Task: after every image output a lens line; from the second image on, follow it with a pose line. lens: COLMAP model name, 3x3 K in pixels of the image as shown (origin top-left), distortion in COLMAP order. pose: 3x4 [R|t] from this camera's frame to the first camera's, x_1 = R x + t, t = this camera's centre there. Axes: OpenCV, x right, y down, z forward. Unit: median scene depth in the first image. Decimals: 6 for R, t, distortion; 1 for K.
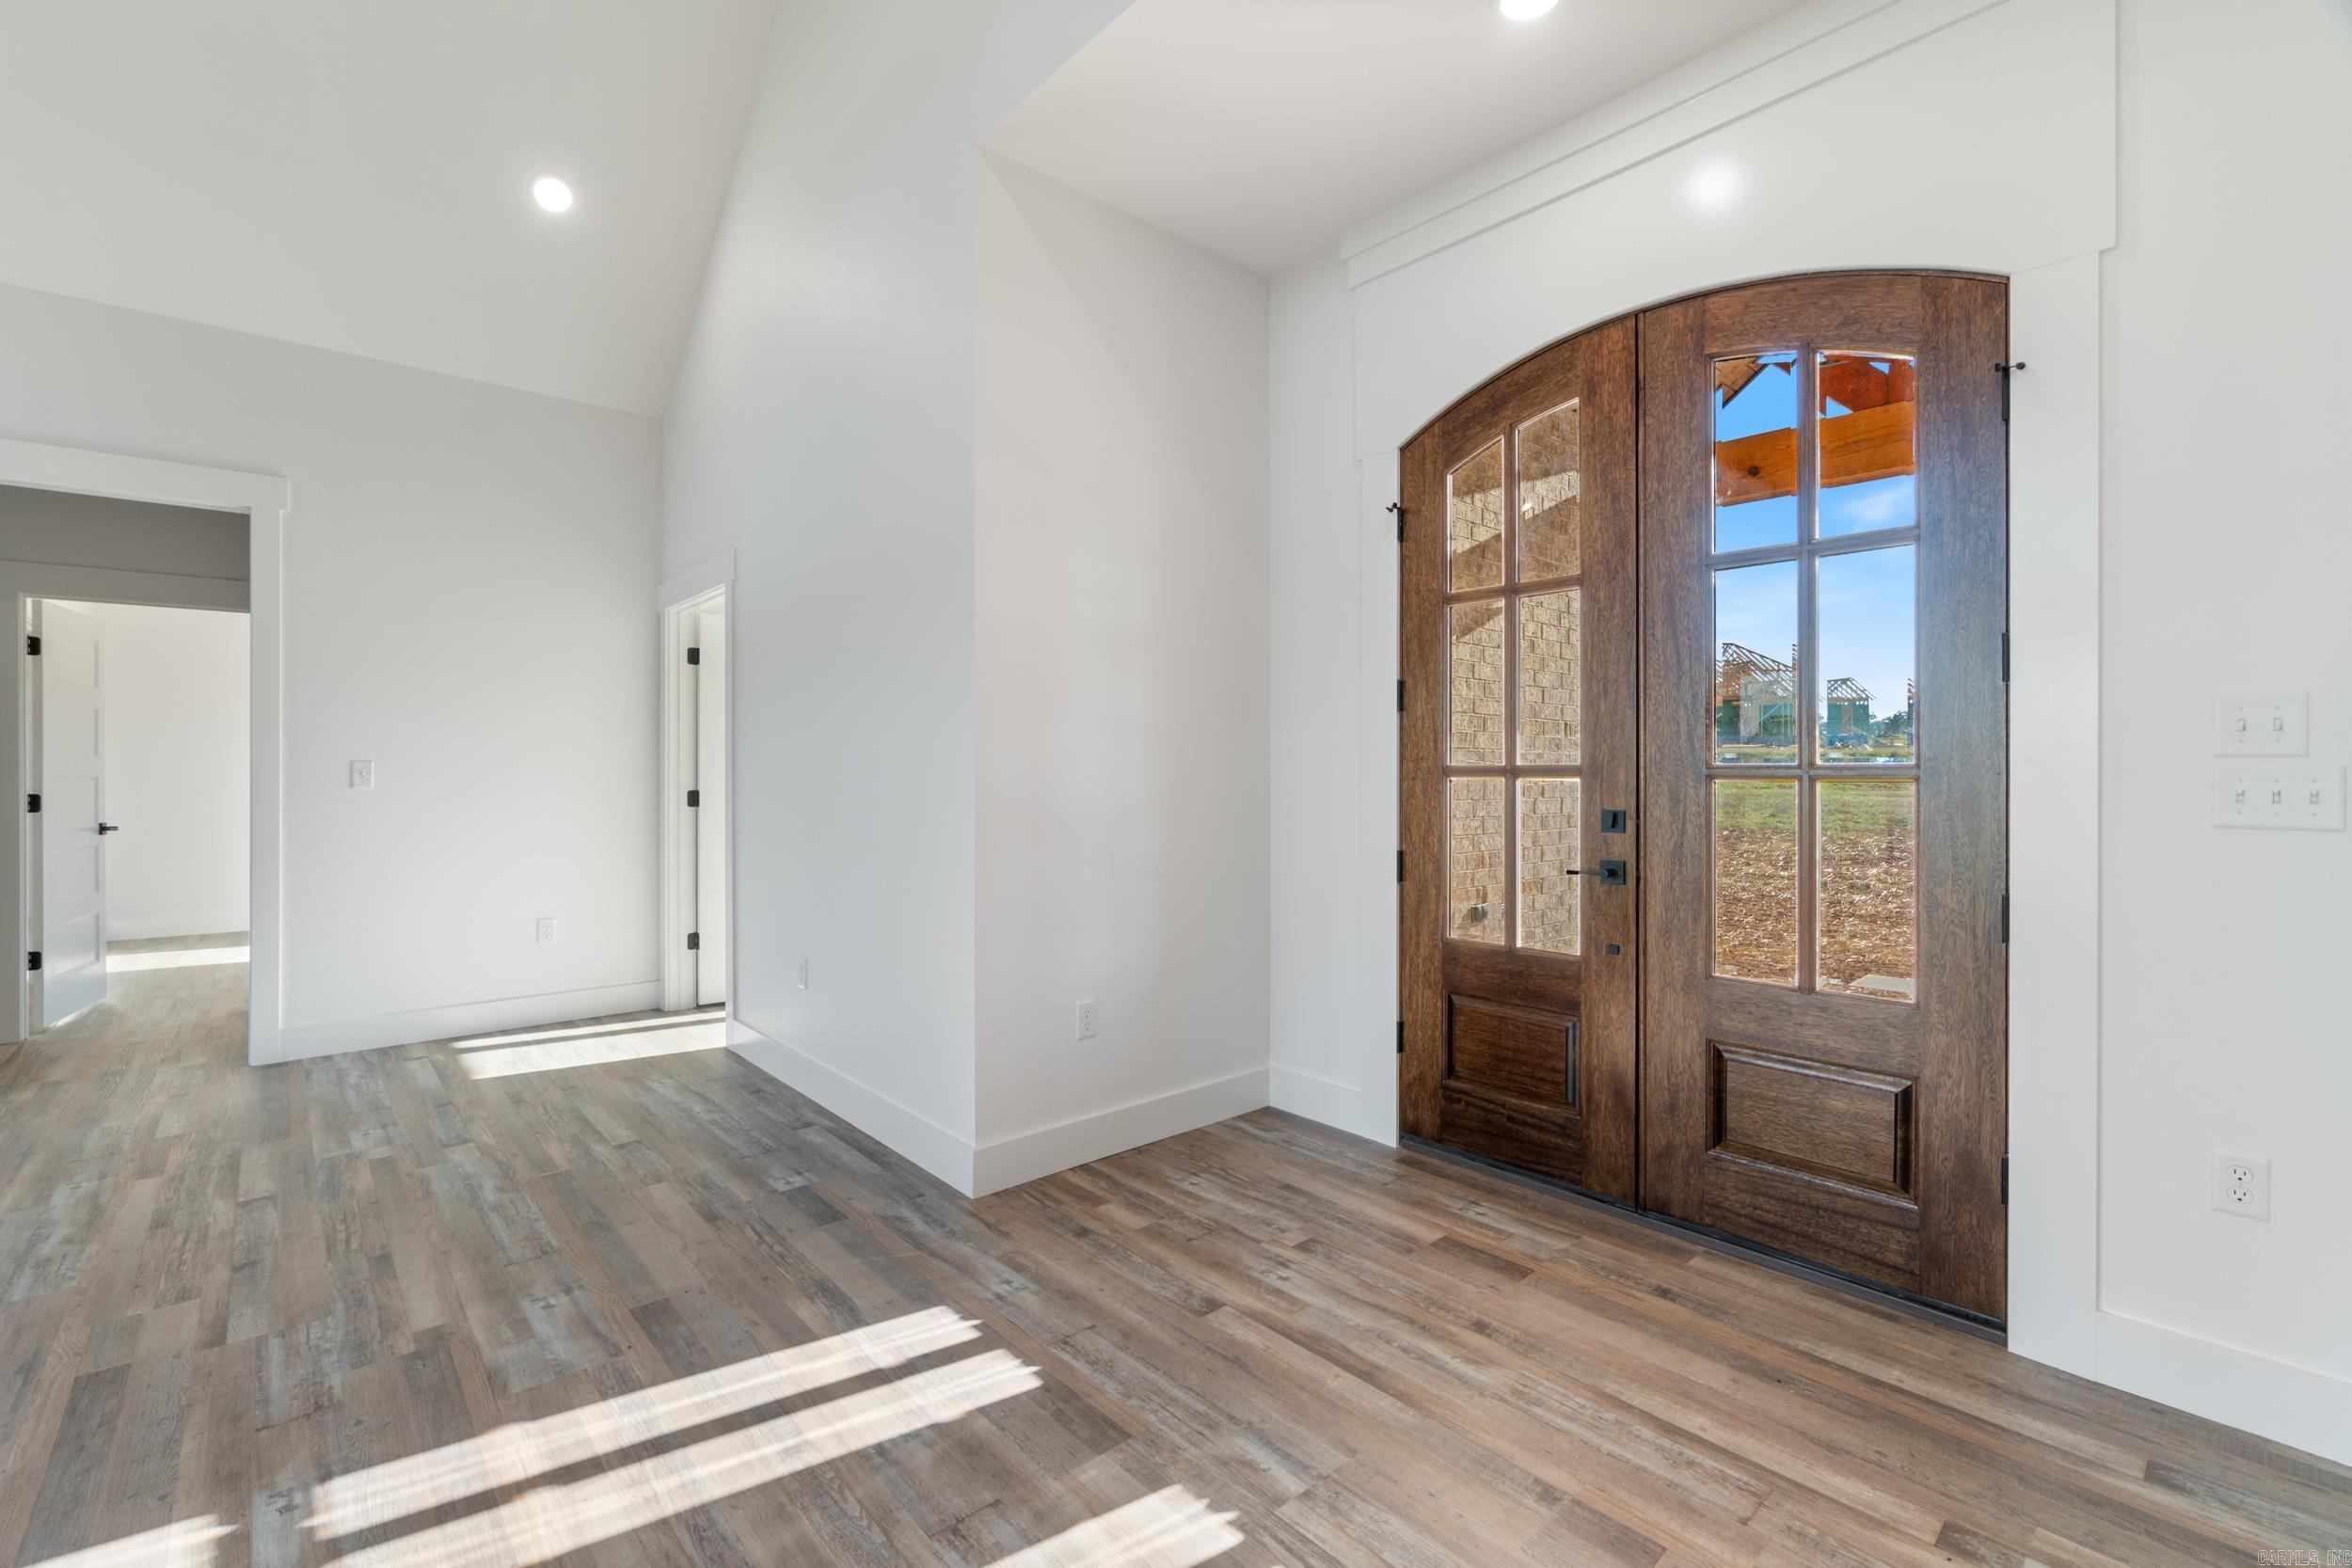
lens RADIAL K [[1023.7, 0, 1166.7], [0, 1023.7, 770.5], [0, 0, 1]] dist [-0.001581, 0.000019]
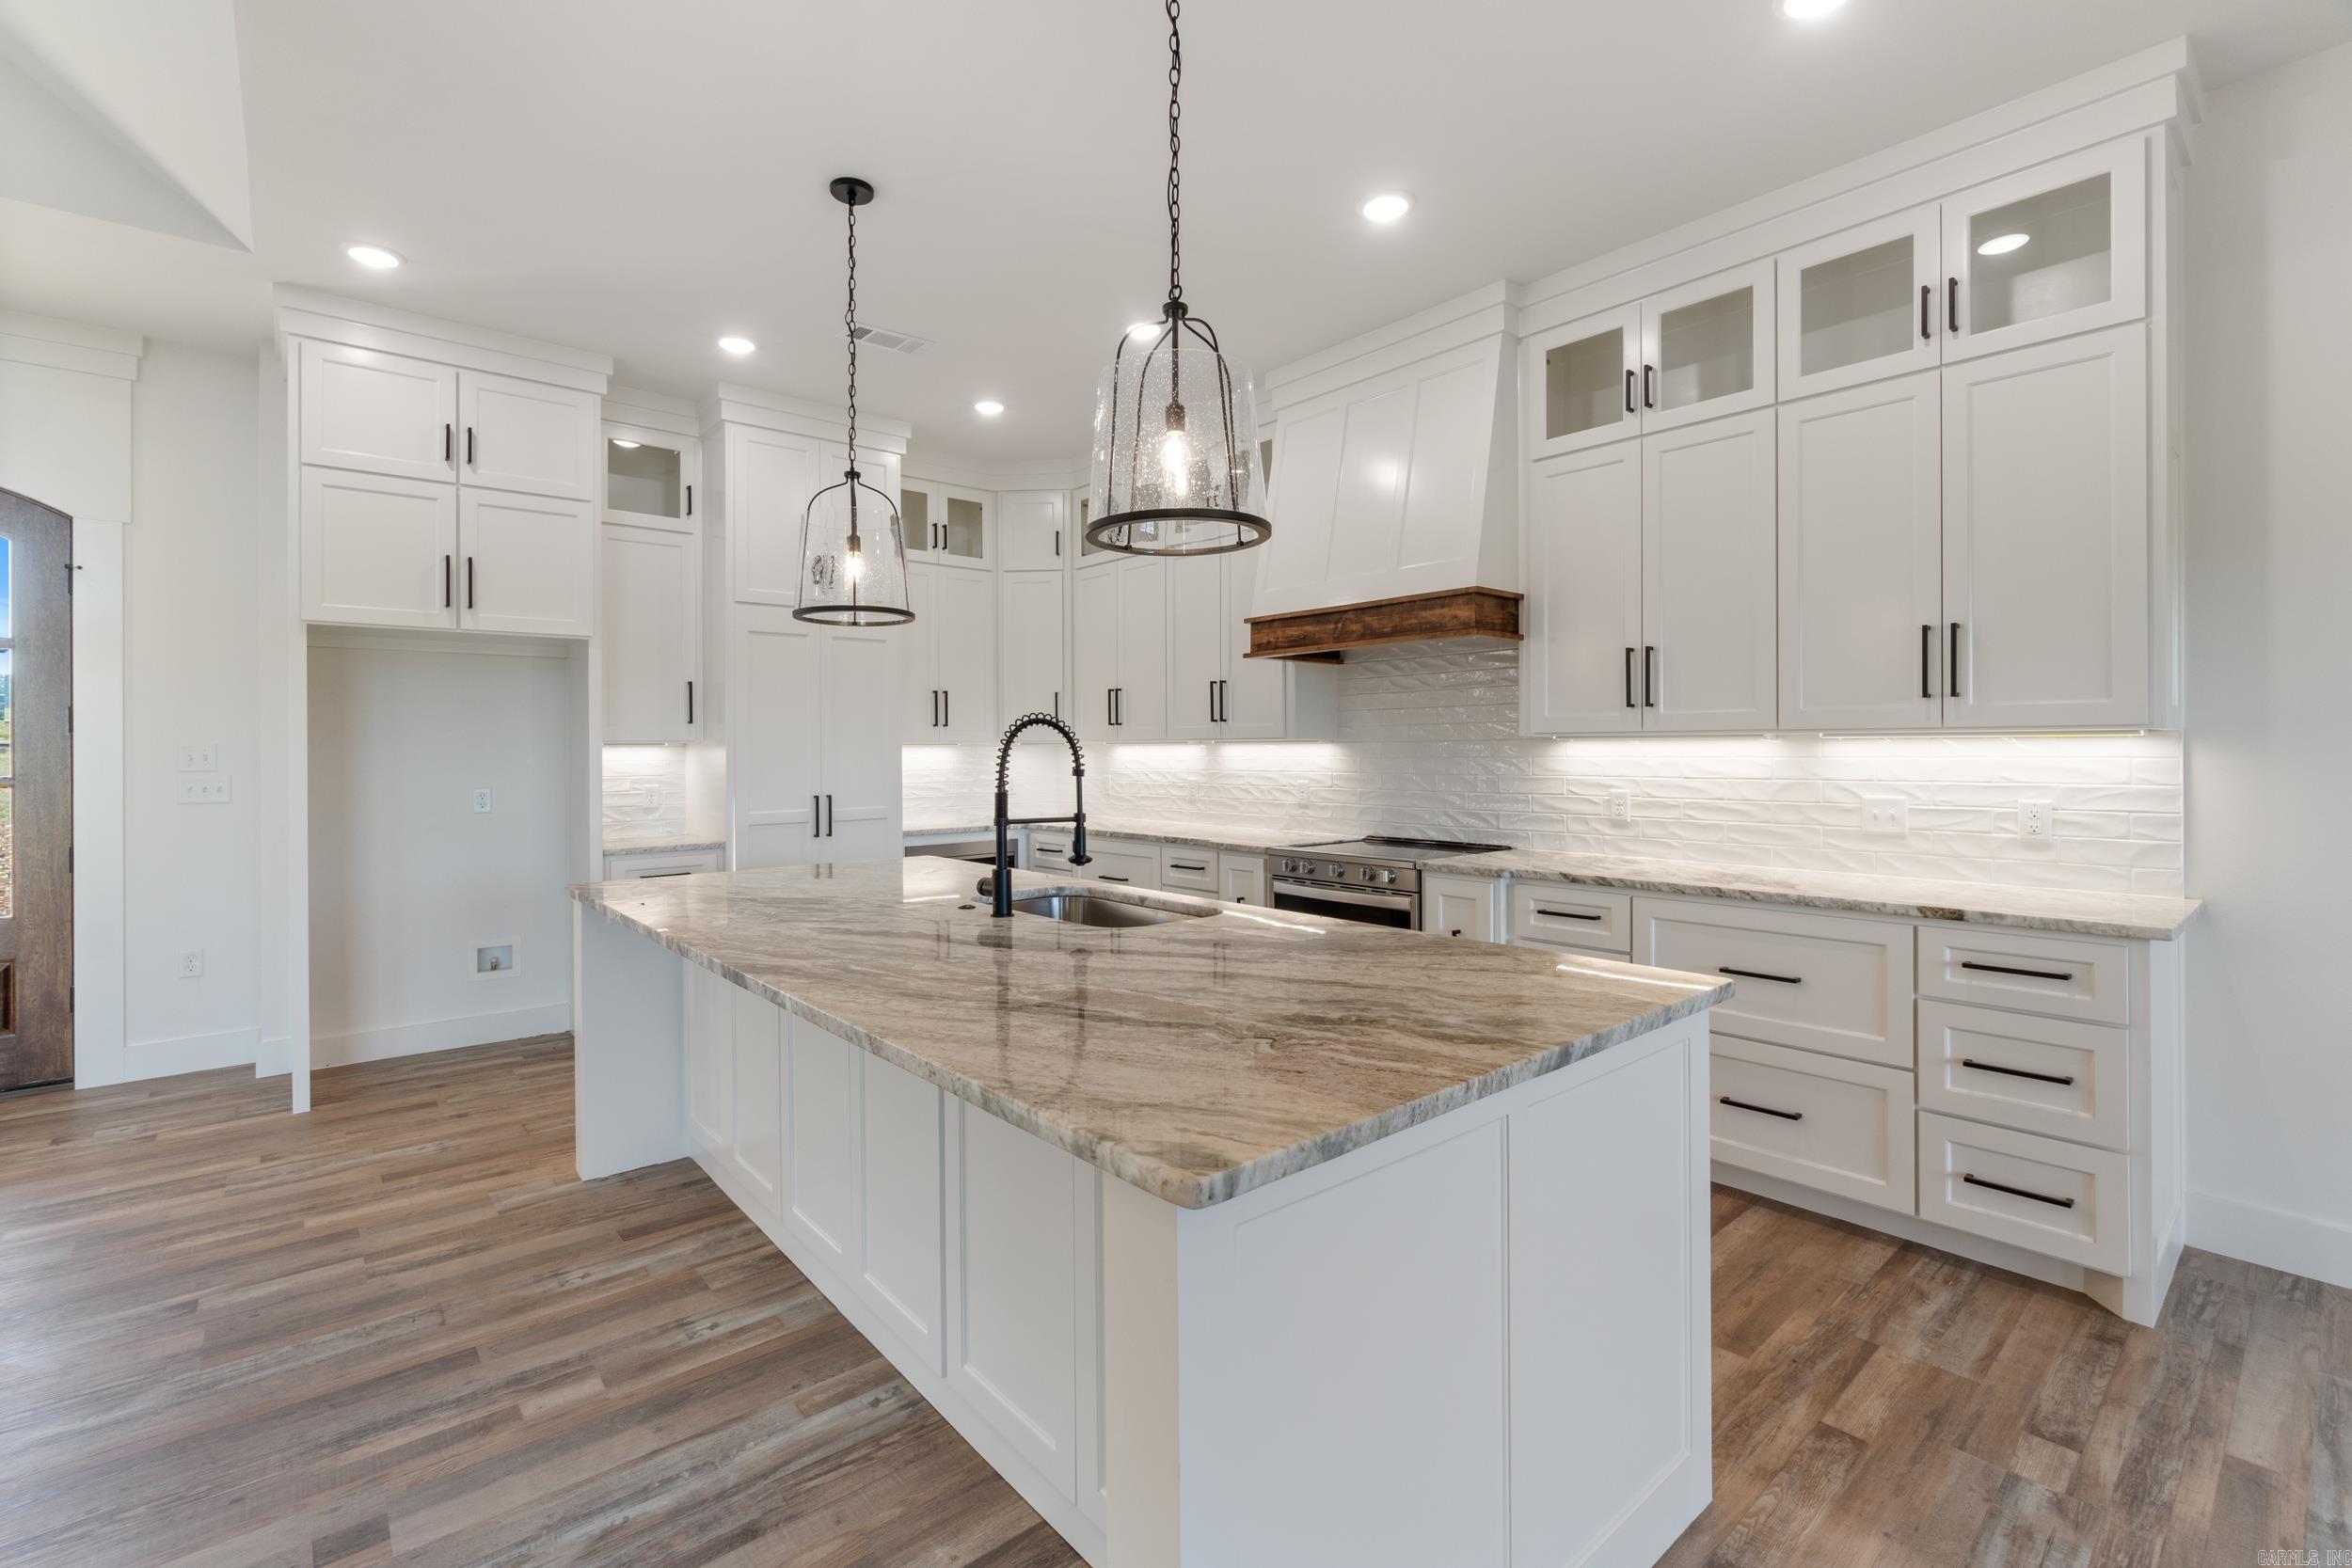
lens RADIAL K [[1028.0, 0, 1167.2], [0, 1028.0, 750.3], [0, 0, 1]] dist [-0.004346, -0.000590]
pose [[0.020169, -0.003723, 0.999790, -0.874090], [0.002477, 0.999990, 0.003674, -0.049359], [-0.999794, 0.002402, 0.020178, -0.903616]]
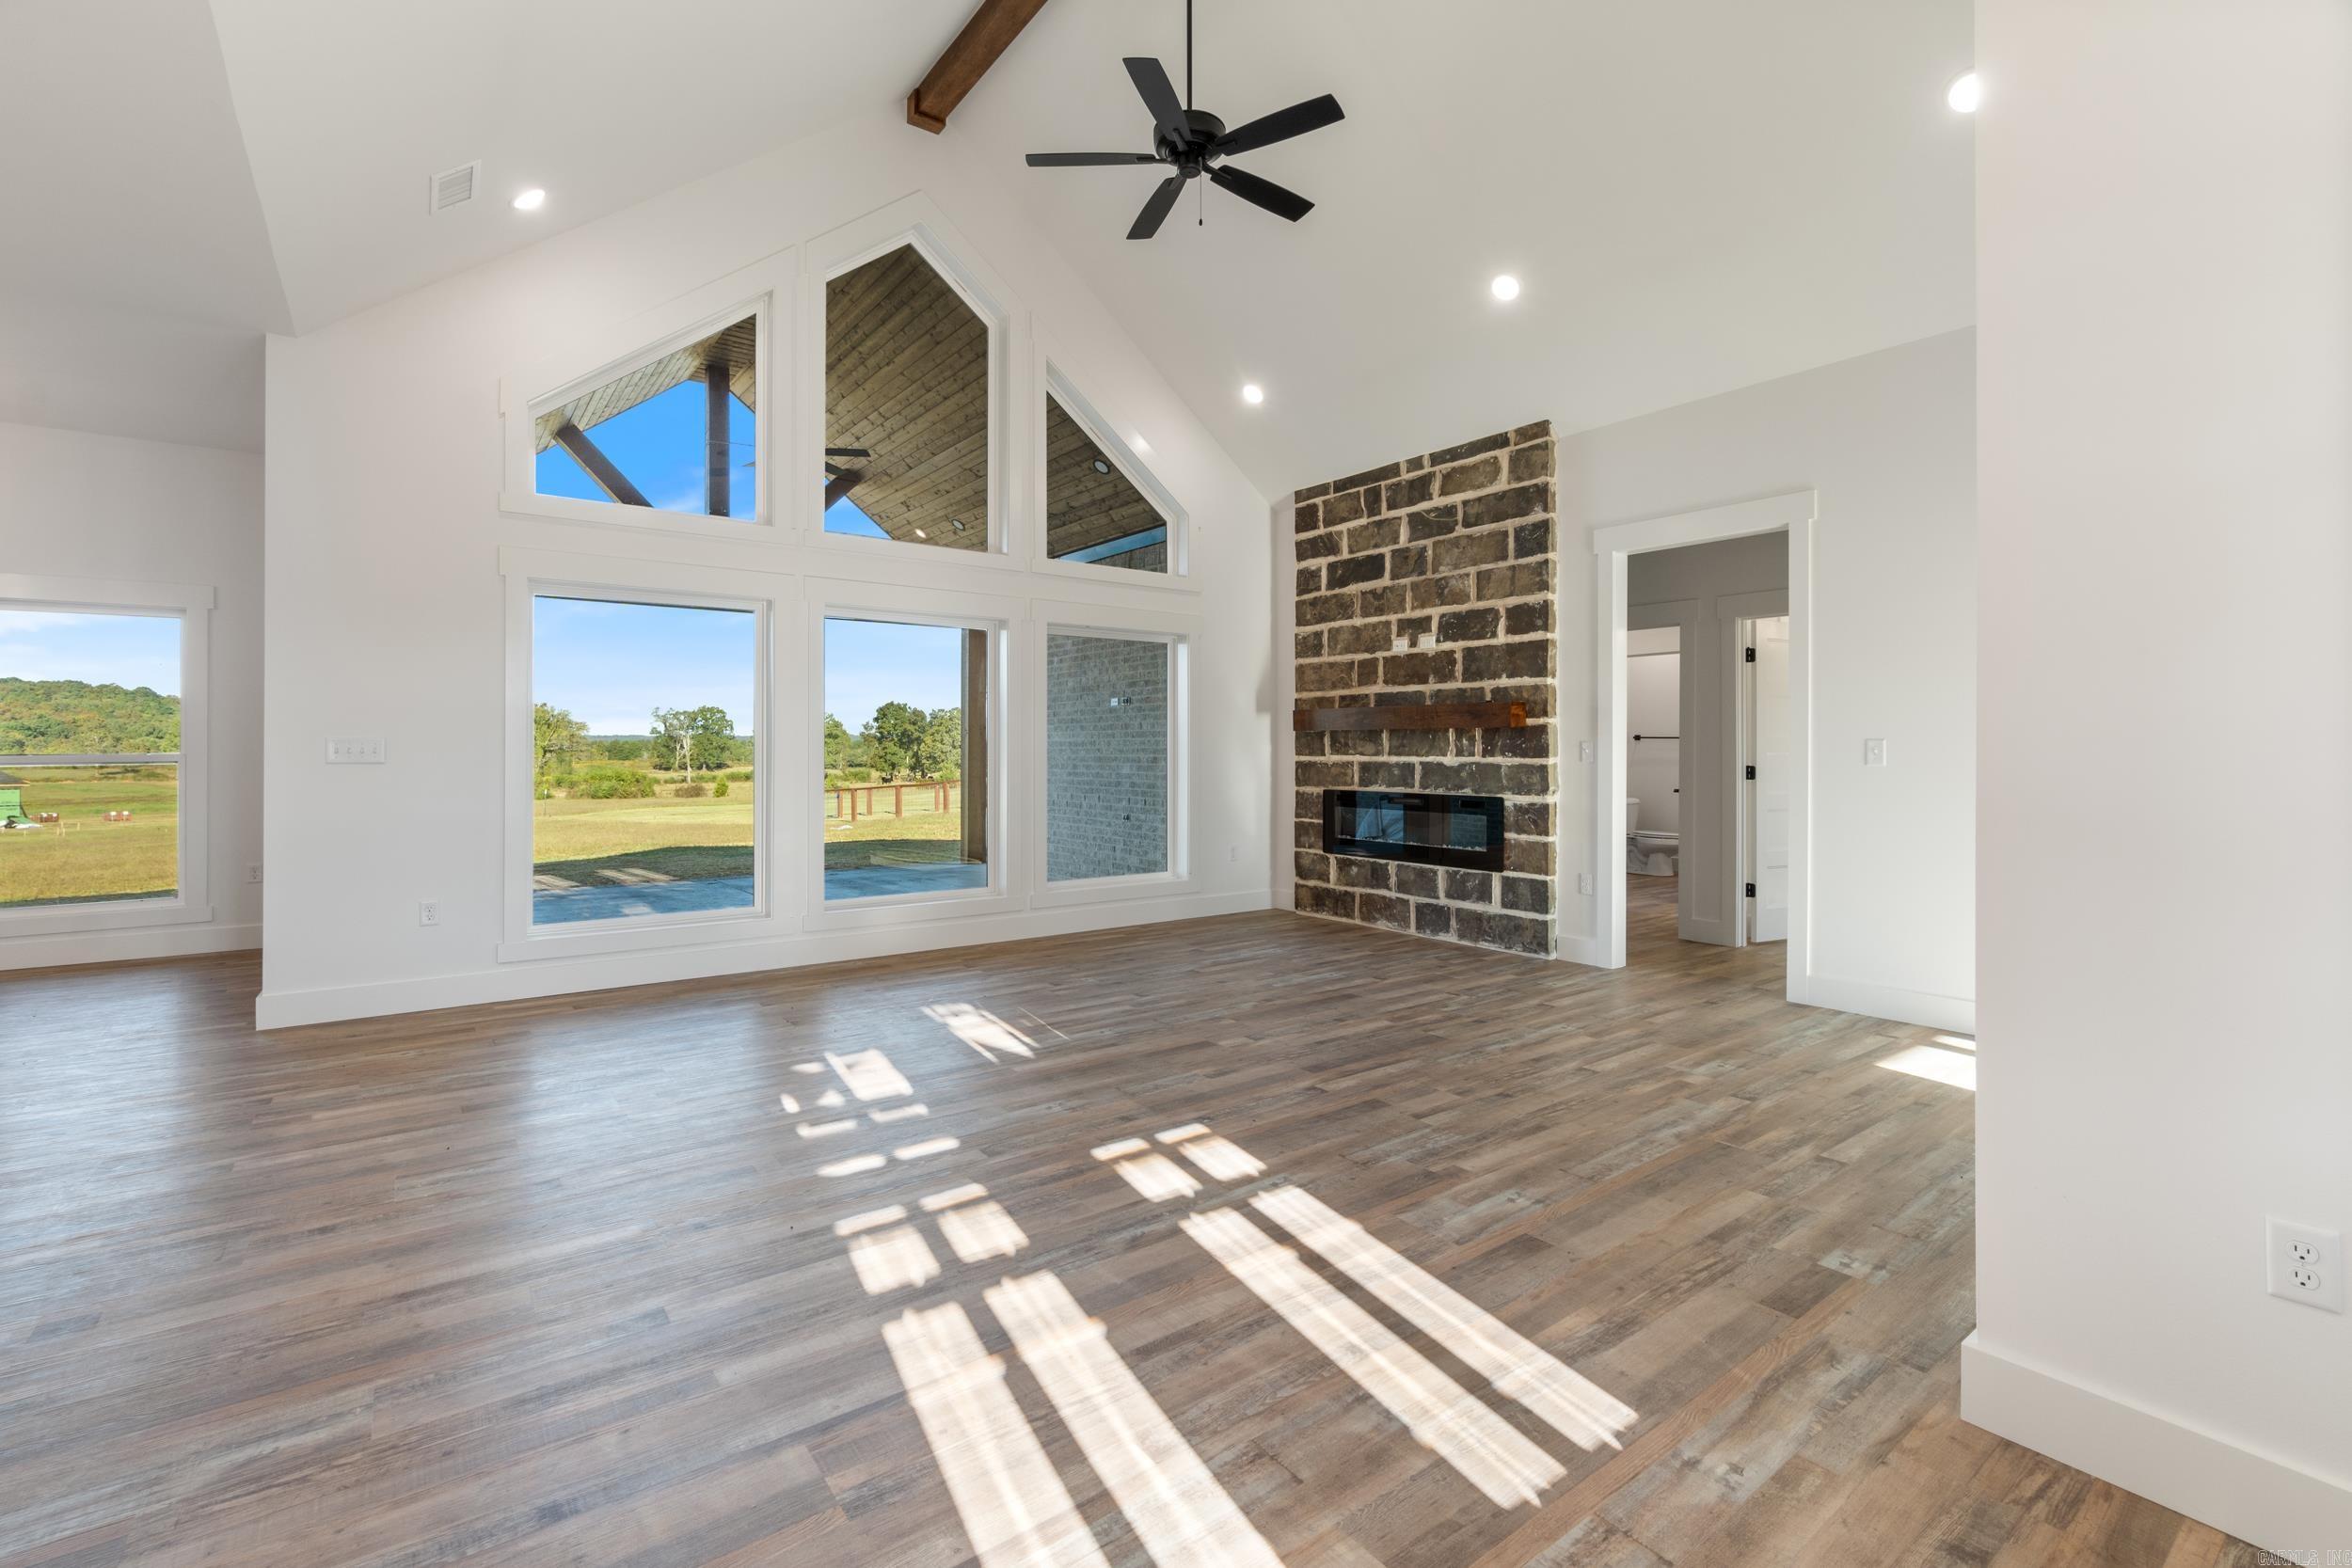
lens RADIAL K [[1024.7, 0, 1161.2], [0, 1024.7, 747.1], [0, 0, 1]] dist [0.000791, 0.000108]
pose [[-0.086181, -0.001013, -0.996279, 0.576632], [0.001493, 0.999998, -0.001146, -0.002923], [0.996278, -0.001586, -0.086179, 0.647259]]
